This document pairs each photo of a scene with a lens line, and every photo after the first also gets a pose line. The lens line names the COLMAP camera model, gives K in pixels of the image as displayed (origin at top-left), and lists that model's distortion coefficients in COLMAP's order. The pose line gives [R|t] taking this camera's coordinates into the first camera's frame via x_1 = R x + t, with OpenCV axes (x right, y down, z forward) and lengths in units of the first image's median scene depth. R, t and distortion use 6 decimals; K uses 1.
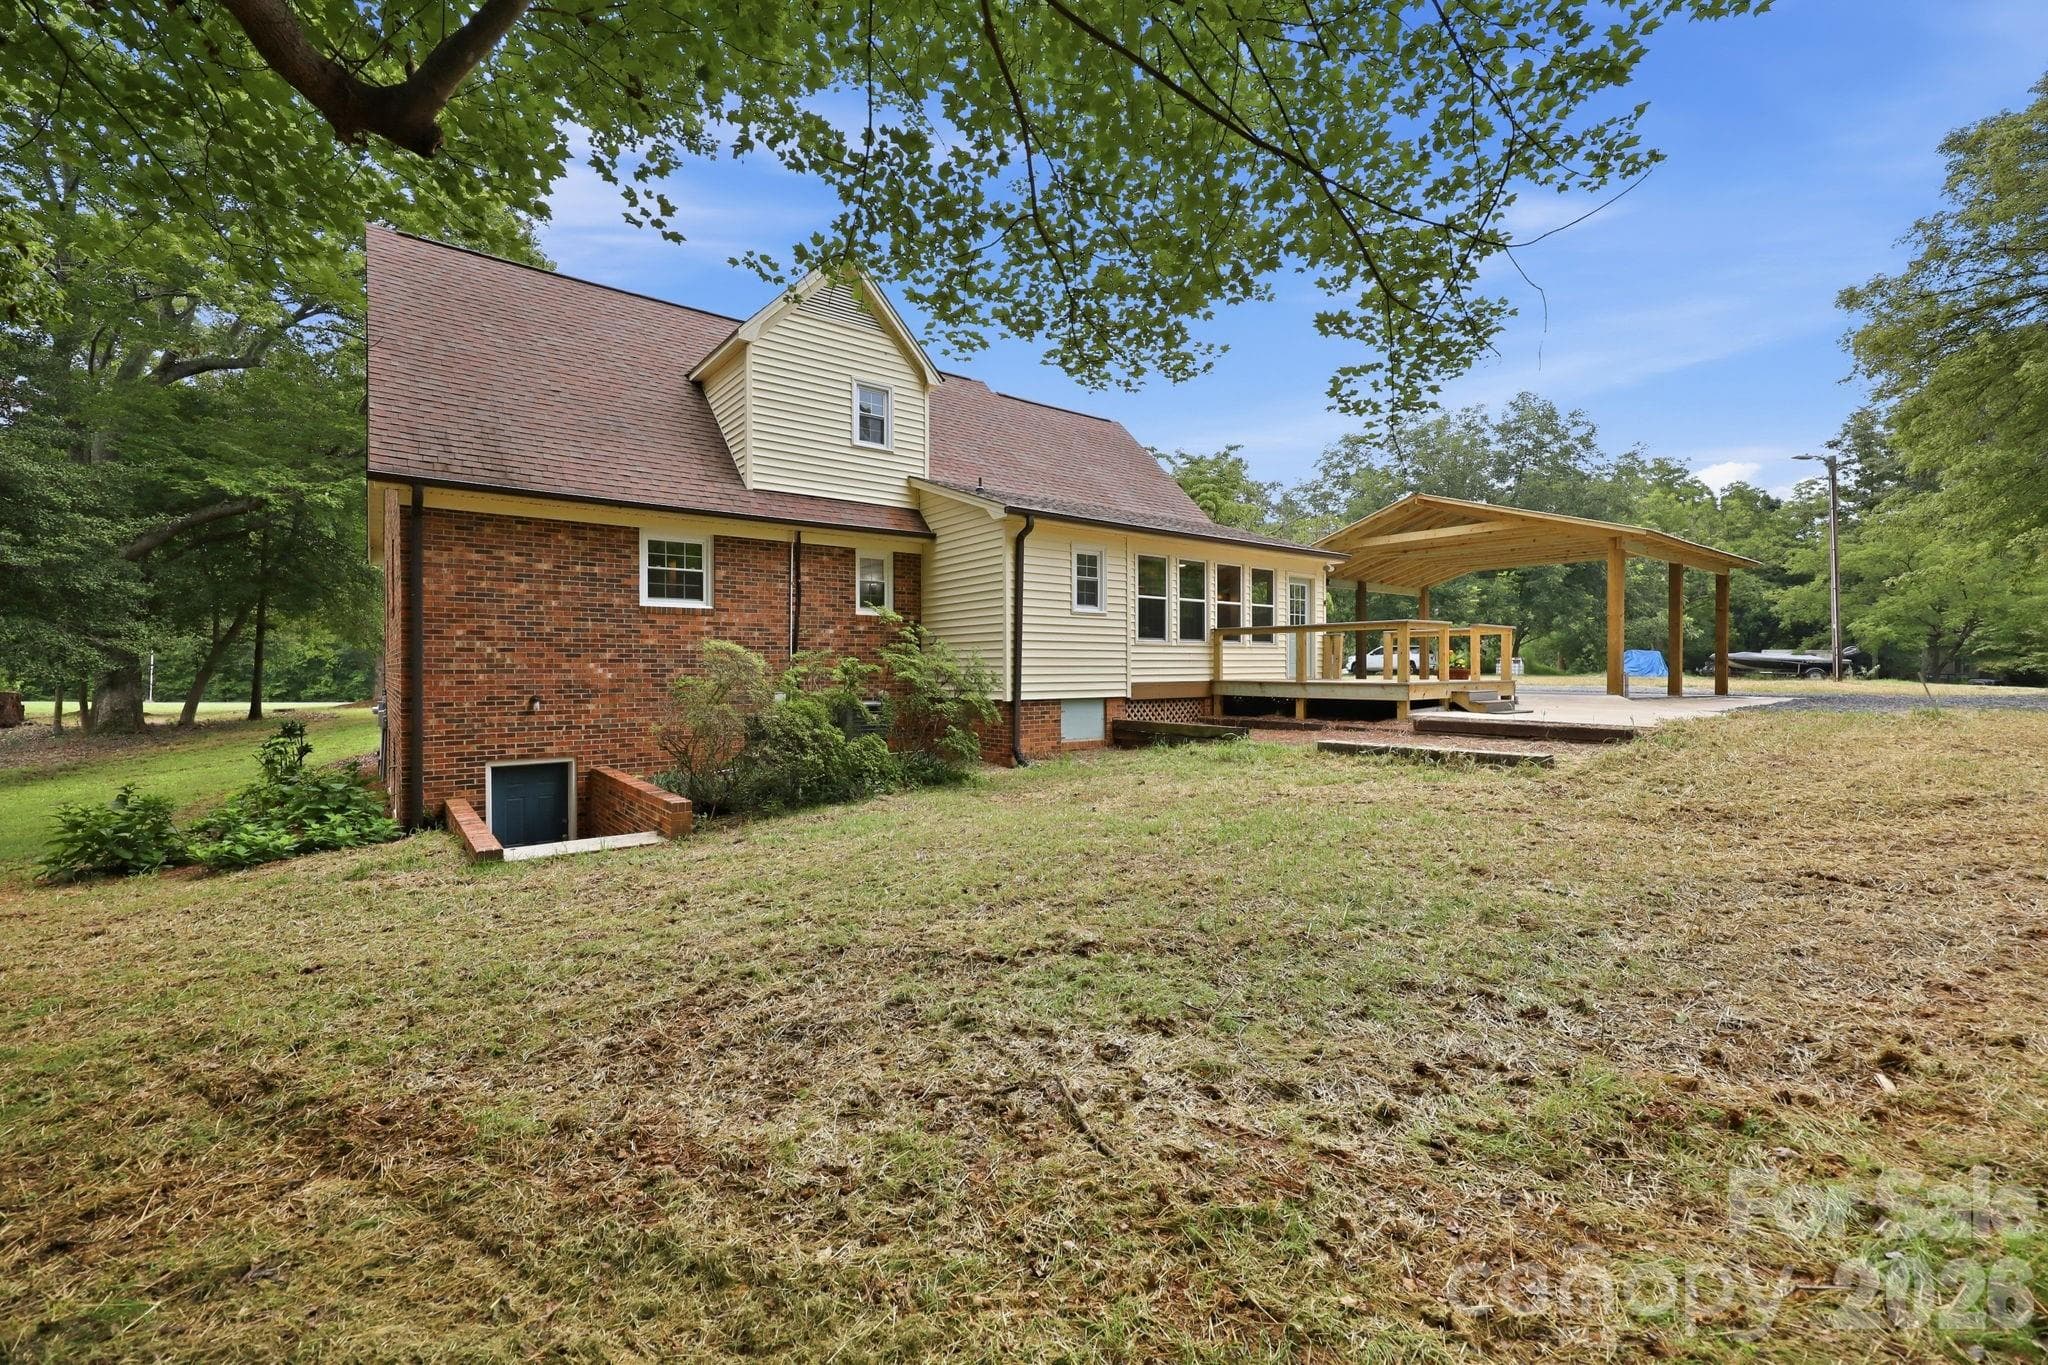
lens RADIAL K [[846.3, 0, 1027.4], [0, 846.3, 668.2], [0, 0, 1]] dist [-0.003709, 0.002249]
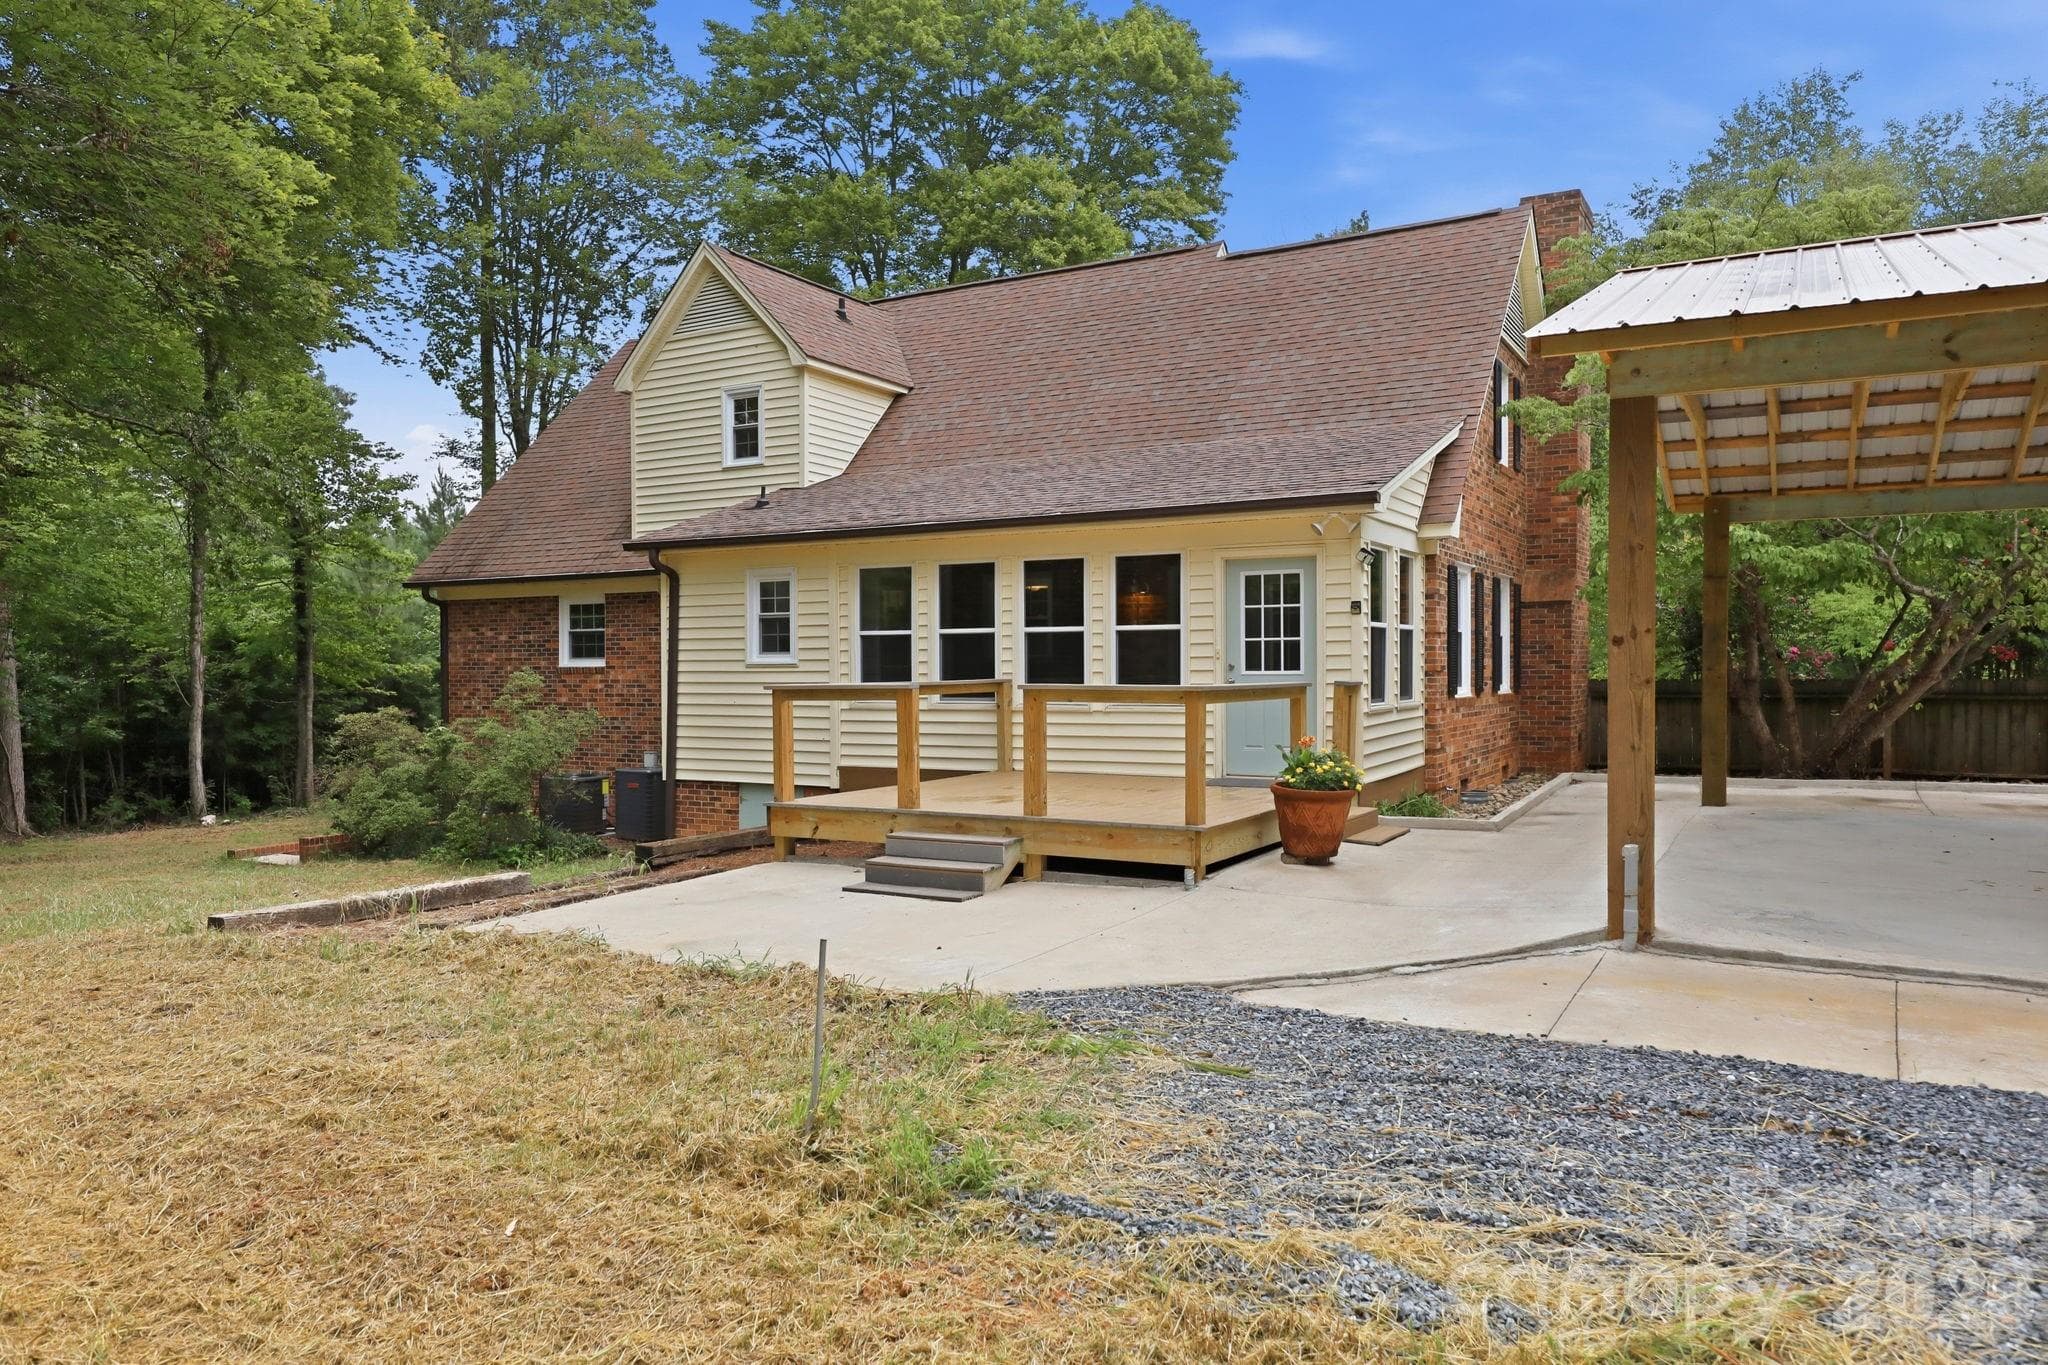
lens RADIAL K [[1360.0, 0, 1016.2], [0, 1360.0, 690.2], [0, 0, 1]] dist [0.006796, 0.000939]
pose [[0.370098, 0.017255, -0.928833, 1.218404], [0.005405, 0.999771, 0.020727, -0.066776], [0.928977, -0.012691, 0.369920, 0.779749]]
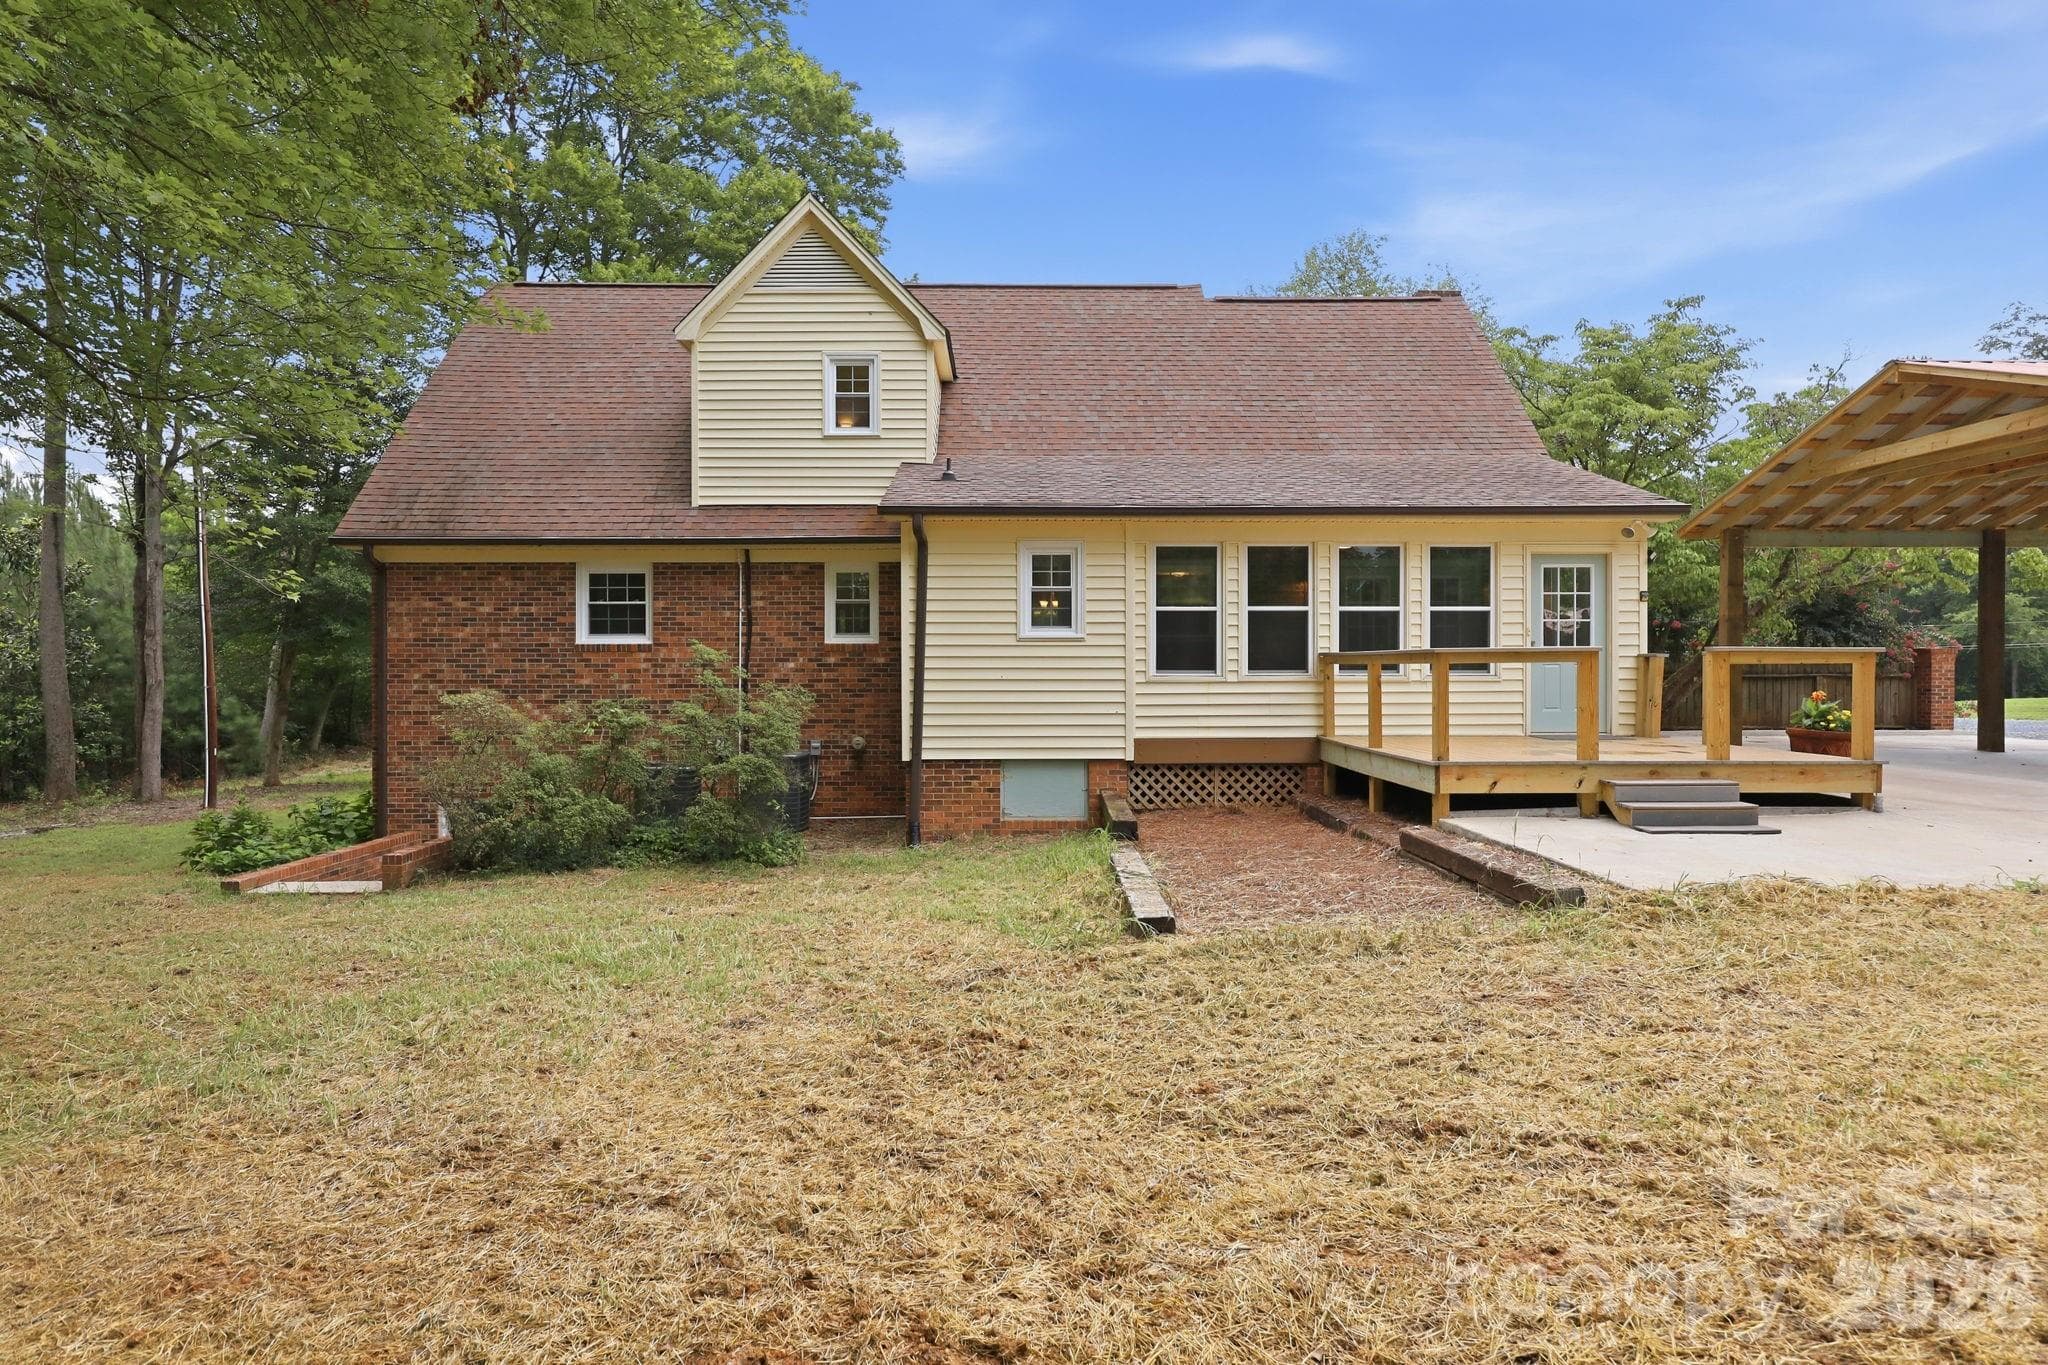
lens RADIAL K [[1182.0, 0, 1019.1], [0, 1182.0, 677.4], [0, 0, 1]] dist [-0.000297, -0.000163]
pose [[0.792751, 0.007518, -0.609499, 0.656163], [0.000165, 0.999921, 0.012548, -0.045655], [0.609546, -0.010049, 0.792687, 0.212319]]
